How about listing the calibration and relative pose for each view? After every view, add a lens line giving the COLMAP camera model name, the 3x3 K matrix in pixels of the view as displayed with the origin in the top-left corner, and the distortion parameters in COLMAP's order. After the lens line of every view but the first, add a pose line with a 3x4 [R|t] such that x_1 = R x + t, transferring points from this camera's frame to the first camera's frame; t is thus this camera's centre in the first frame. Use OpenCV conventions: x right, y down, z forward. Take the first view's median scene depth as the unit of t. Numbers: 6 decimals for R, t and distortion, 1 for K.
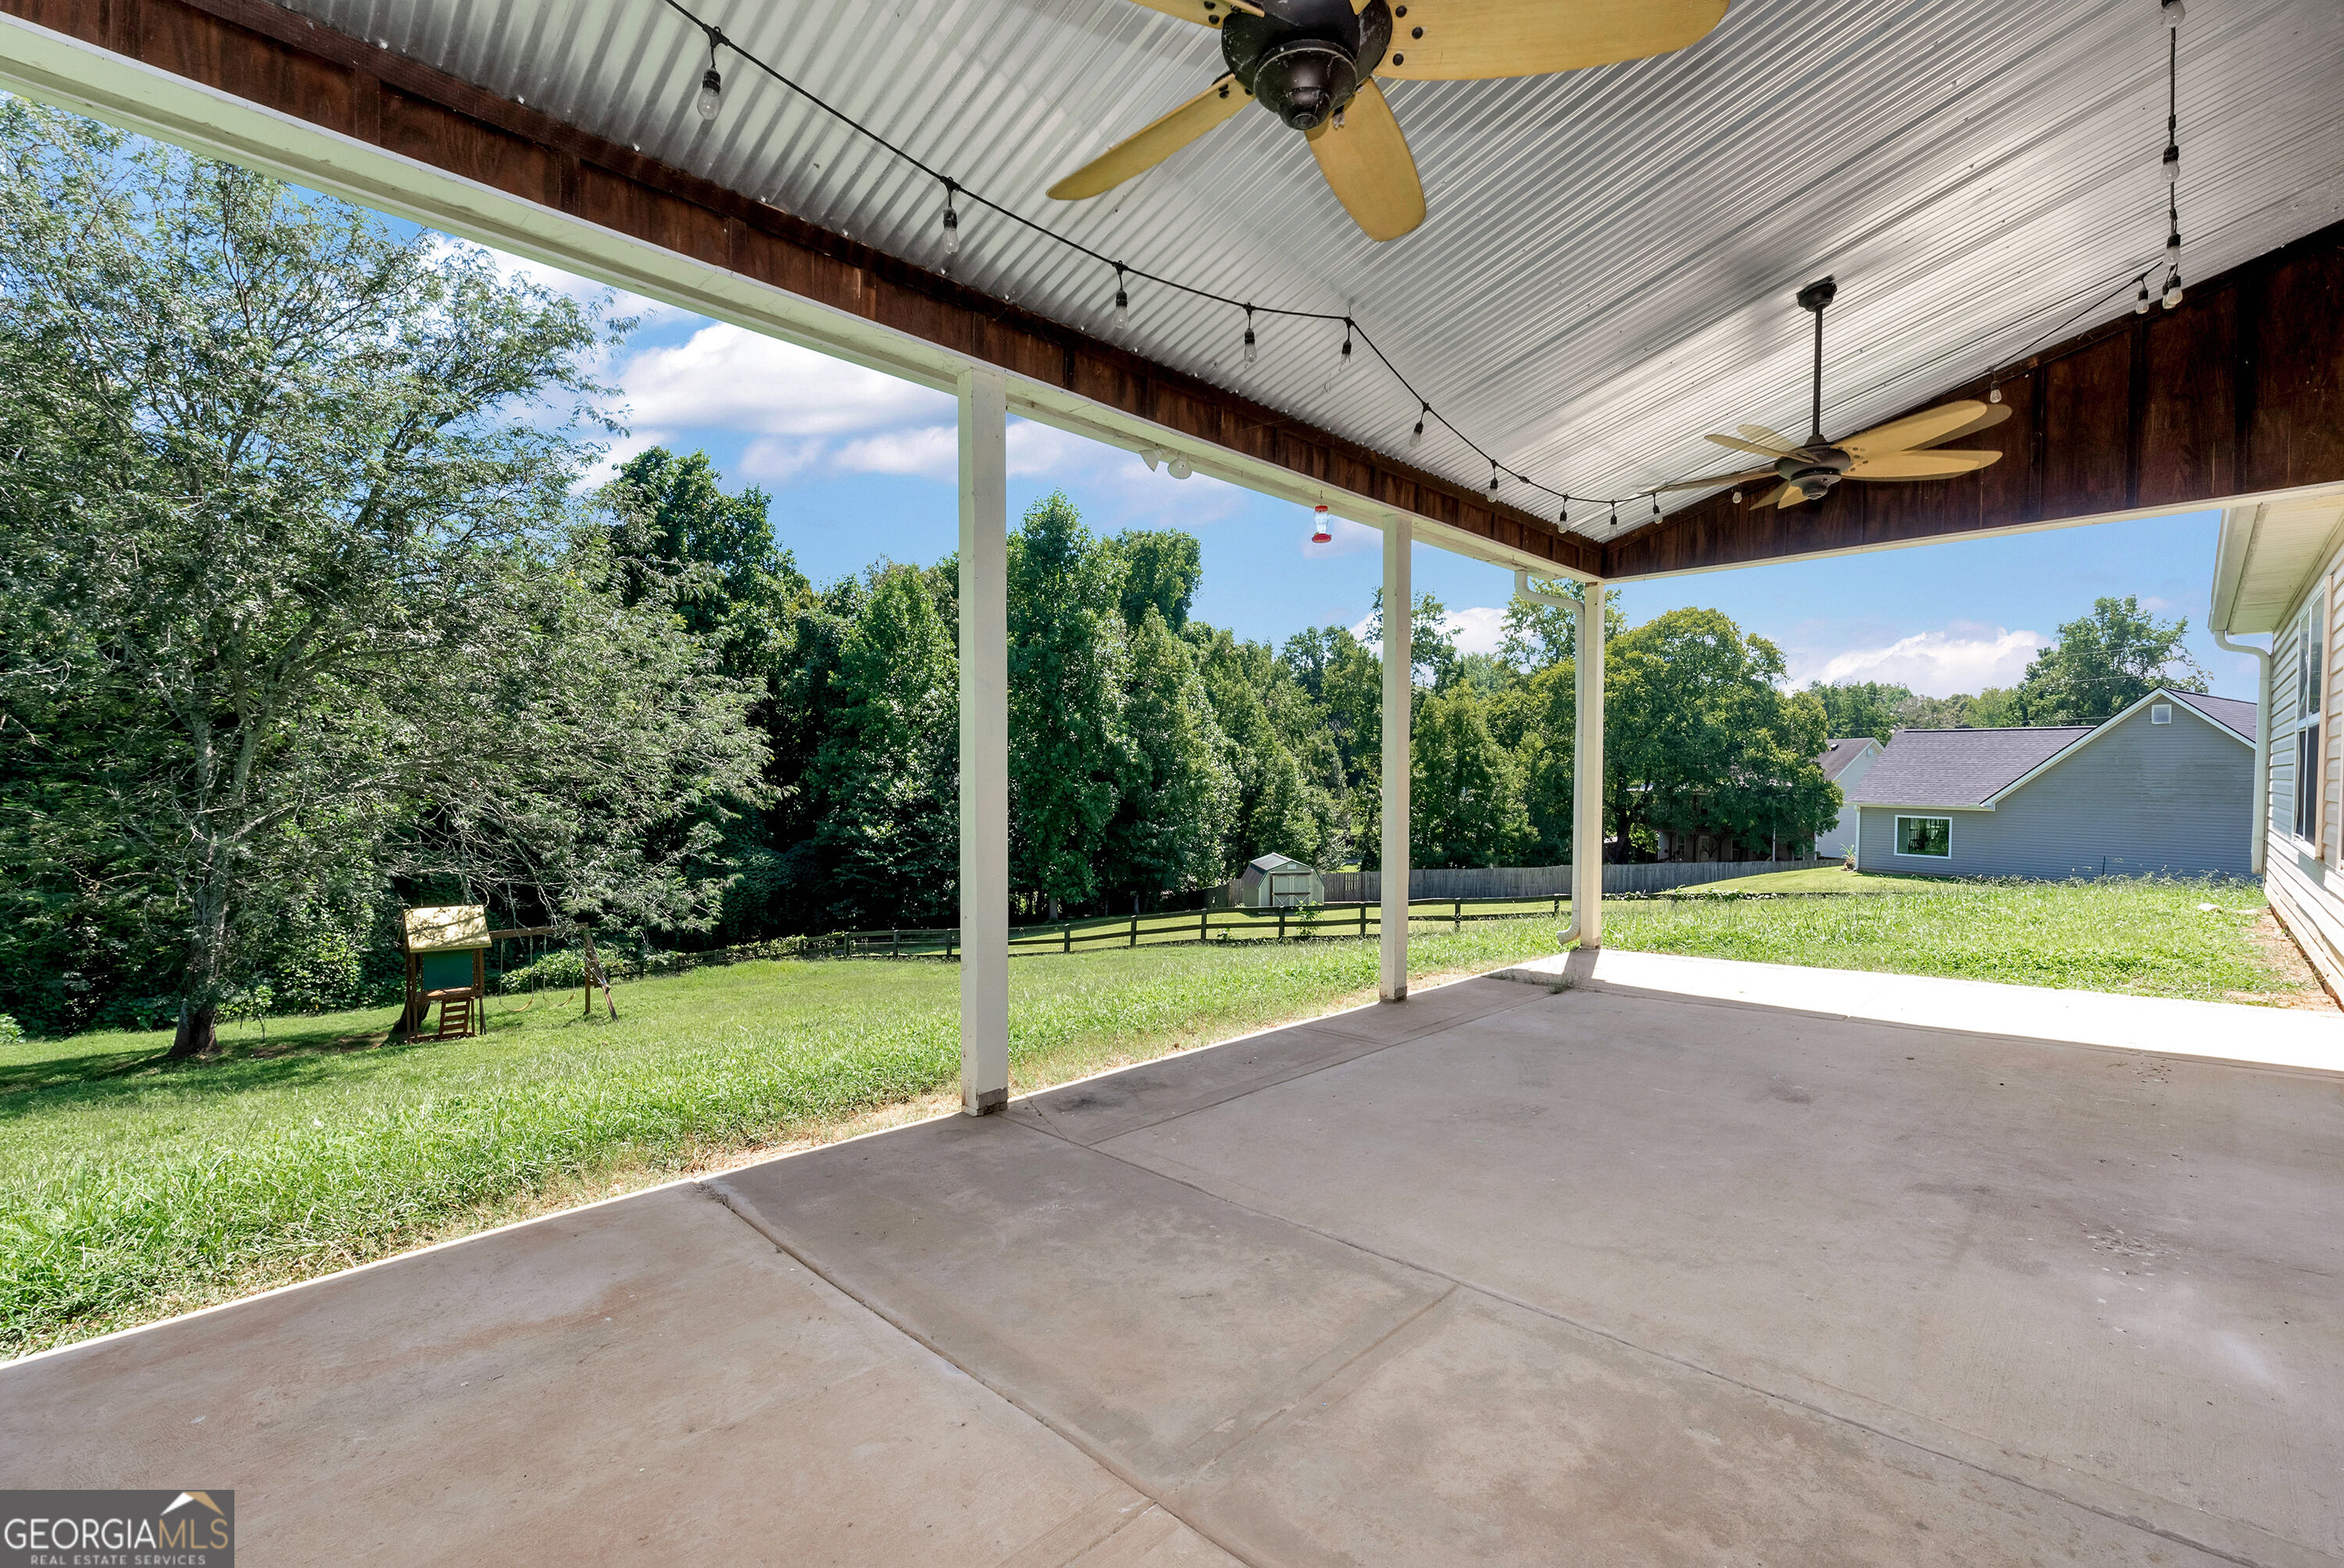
lens RADIAL K [[1055.0, 0, 1180.3], [0, 1055.0, 771.9], [0, 0, 1]] dist [-0.001063, -0.000836]
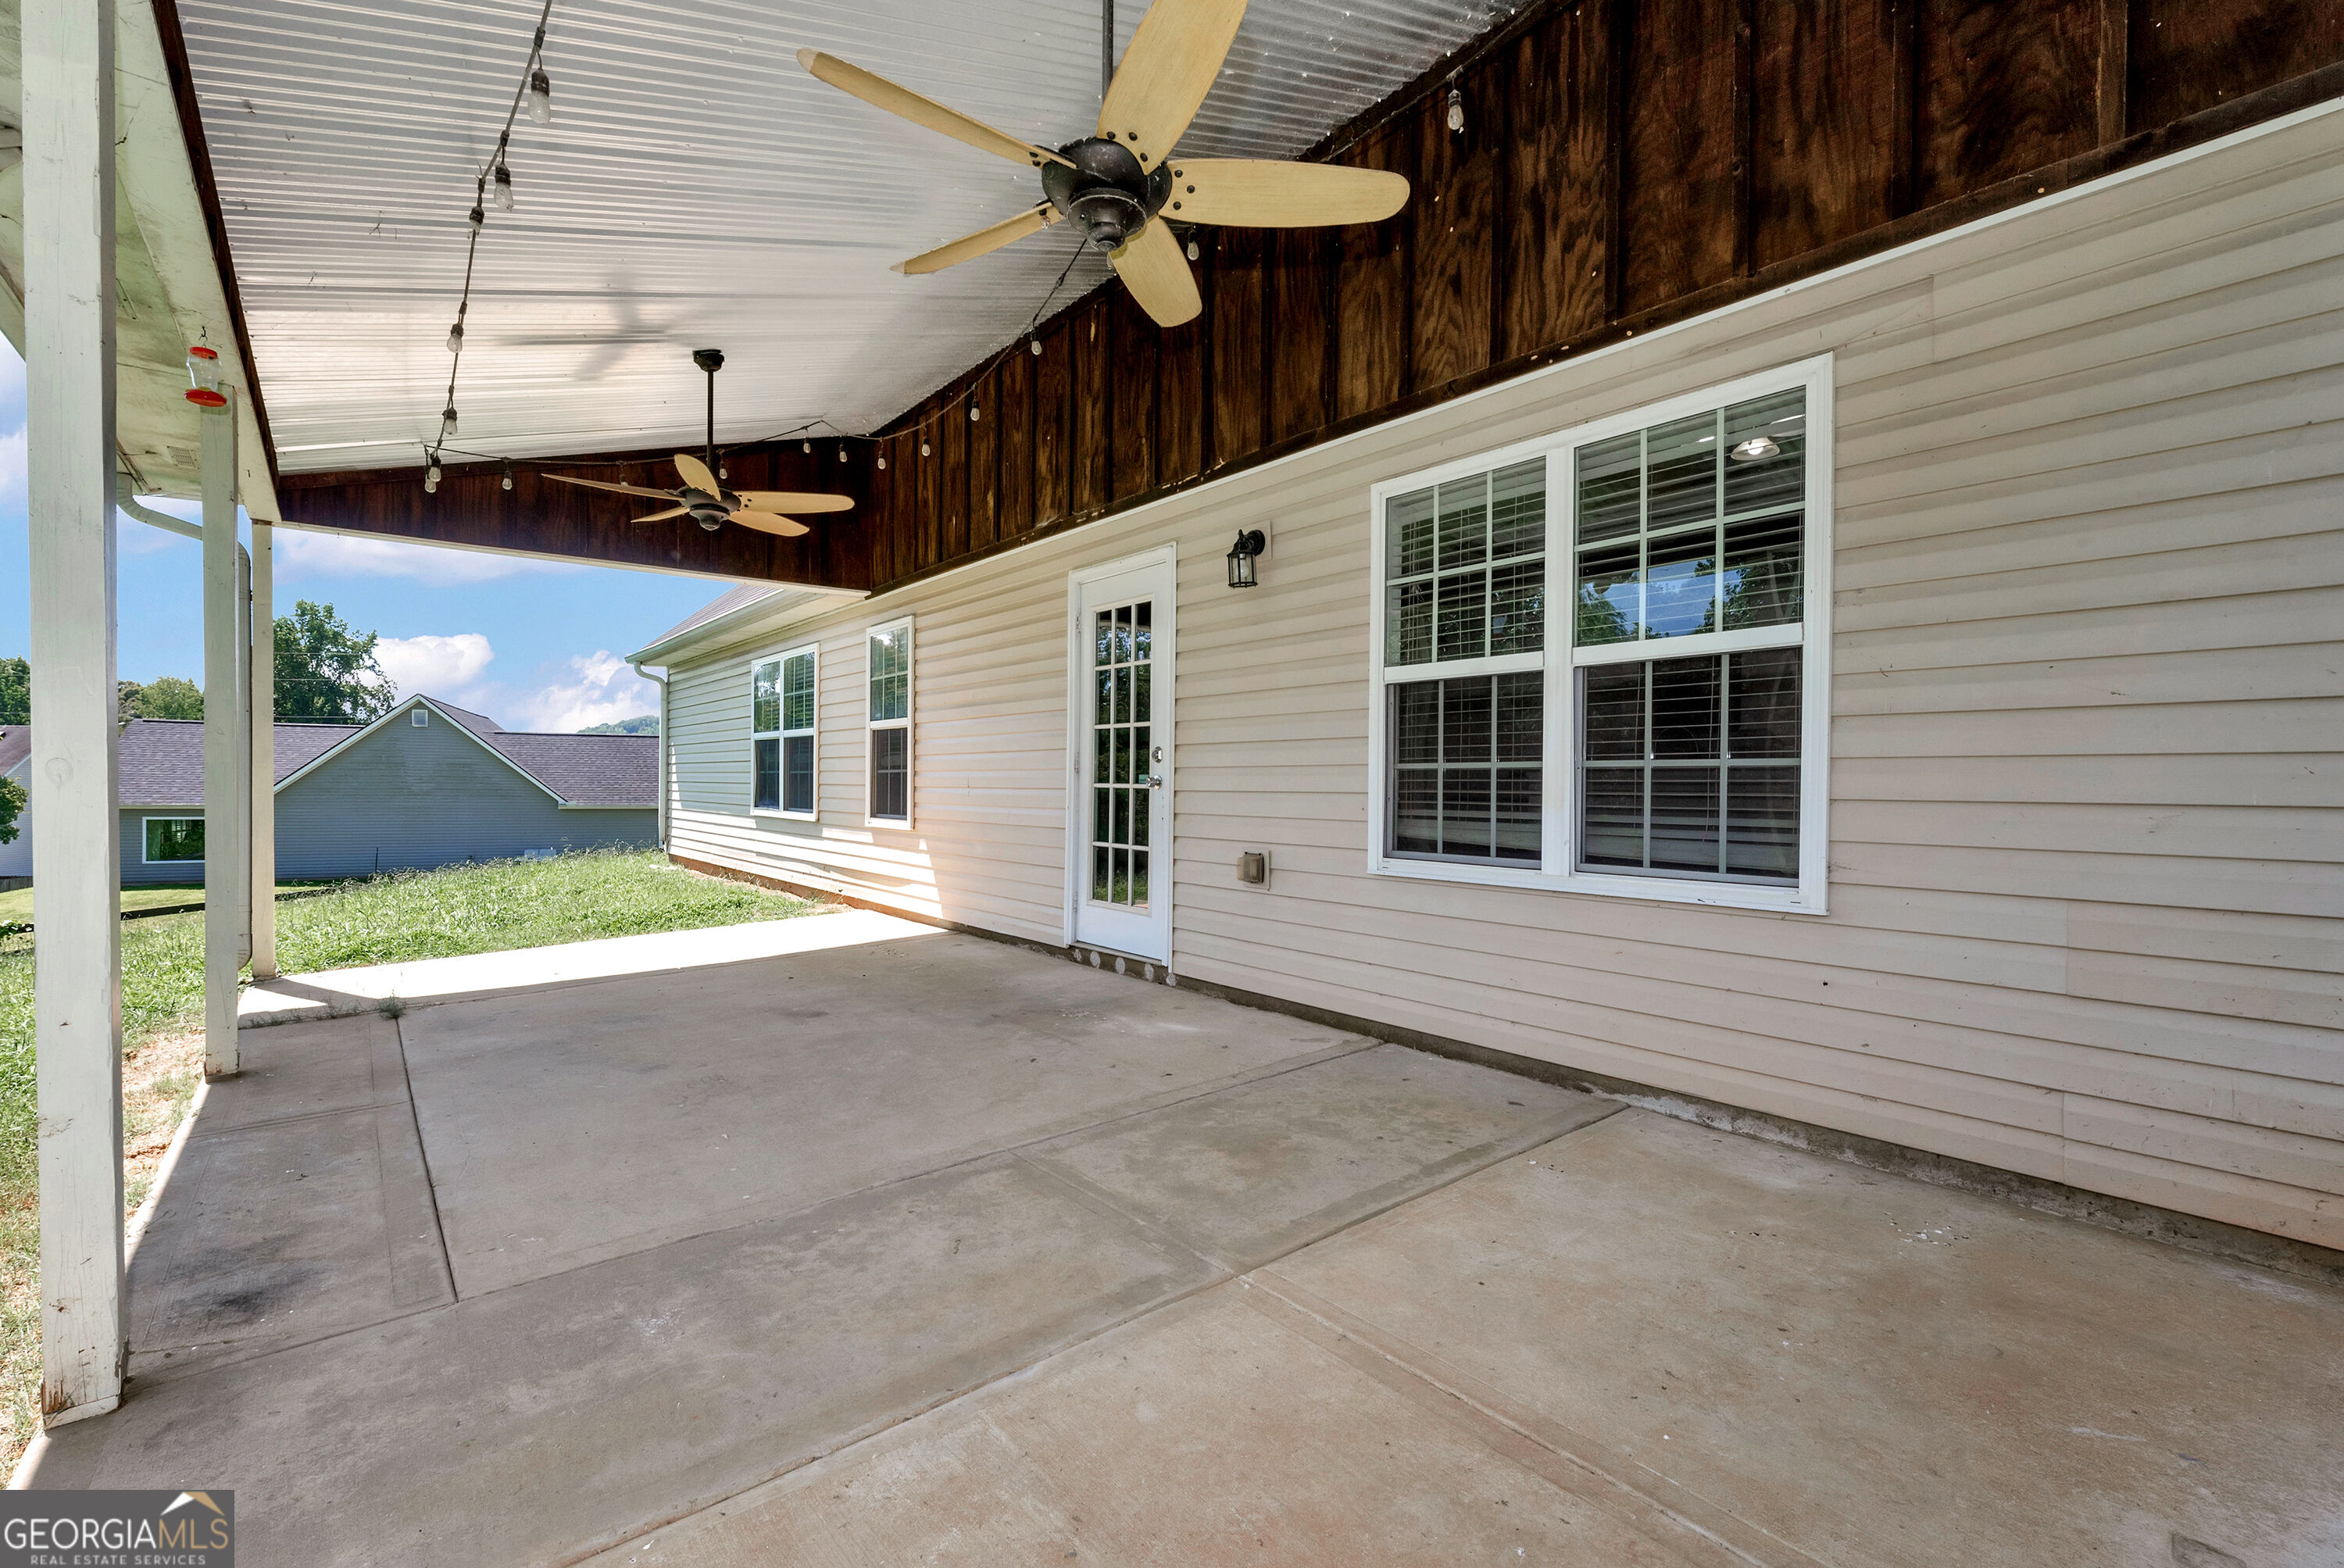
lens RADIAL K [[1055.0, 0, 1180.3], [0, 1055.0, 771.9], [0, 0, 1]] dist [-0.001063, -0.000836]
pose [[0.092267, 0.003773, 0.995727, -0.925527], [-0.004373, 0.999985, -0.003384, 0.025614], [-0.995725, -0.004042, 0.092283, 0.626411]]
